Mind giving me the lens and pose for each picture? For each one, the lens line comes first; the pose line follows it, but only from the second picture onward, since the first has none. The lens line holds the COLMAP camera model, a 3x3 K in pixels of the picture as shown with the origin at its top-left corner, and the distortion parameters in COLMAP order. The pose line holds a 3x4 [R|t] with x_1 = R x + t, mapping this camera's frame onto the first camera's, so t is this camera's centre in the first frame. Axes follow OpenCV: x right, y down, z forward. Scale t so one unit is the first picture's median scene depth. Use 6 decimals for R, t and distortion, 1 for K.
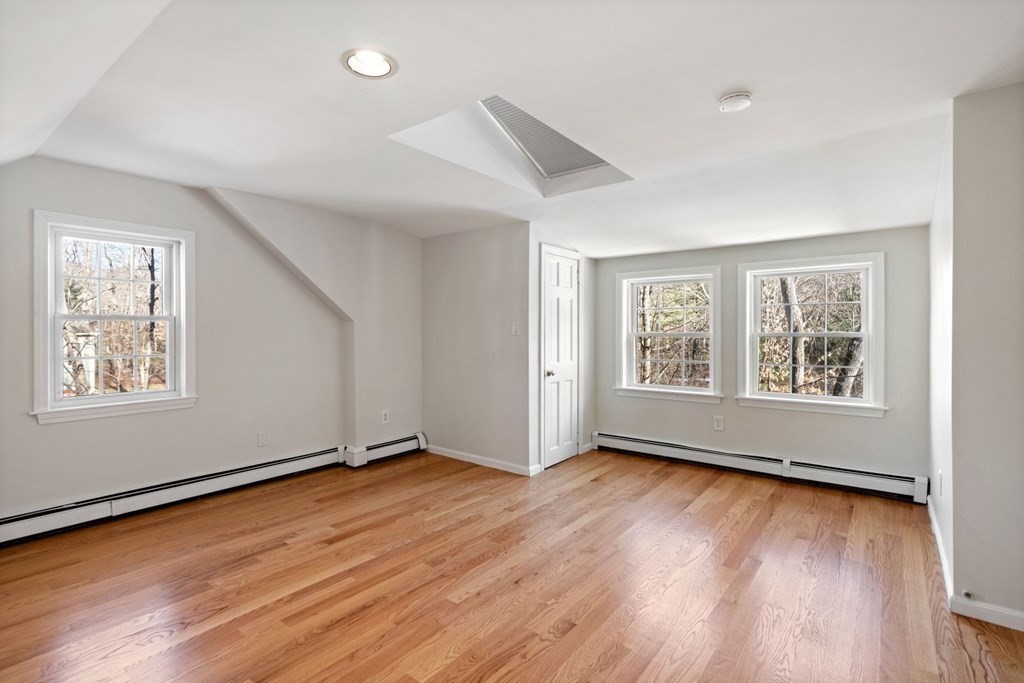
lens RADIAL K [[487.4, 0, 518.3], [0, 487.4, 334.8], [0, 0, 1]] dist [0.001238, 0.000283]
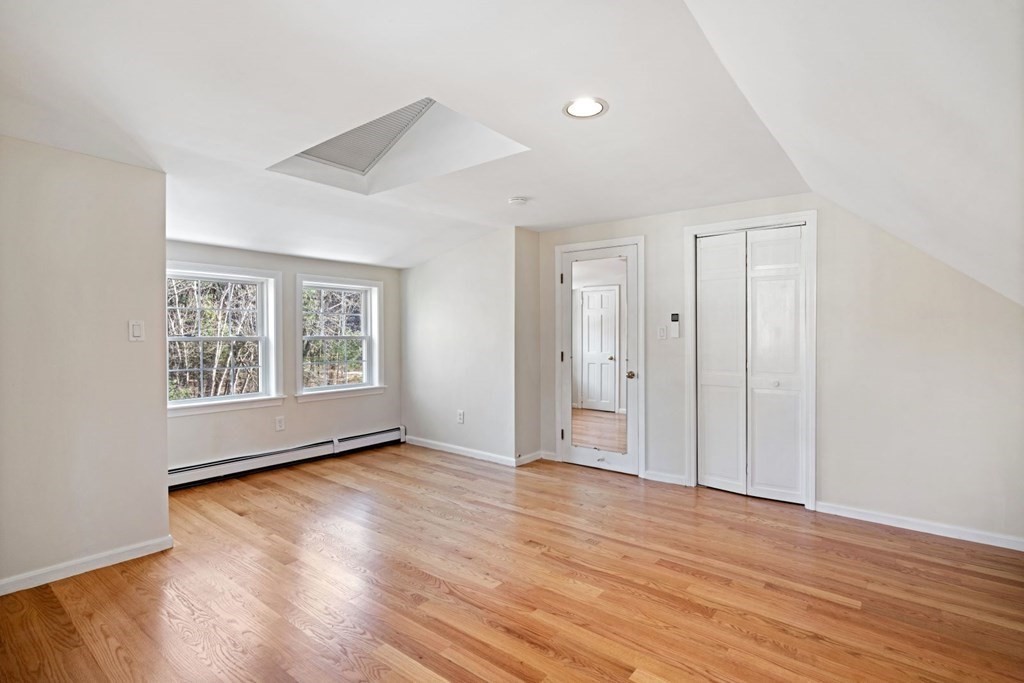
lens RADIAL K [[487.4, 0, 518.3], [0, 487.4, 334.8], [0, 0, 1]] dist [0.001238, 0.000283]
pose [[0.009232, 0.000847, 0.999957, -0.801317], [0.005633, 0.999984, -0.000899, -0.004377], [-0.999942, 0.005641, 0.009227, 0.622304]]
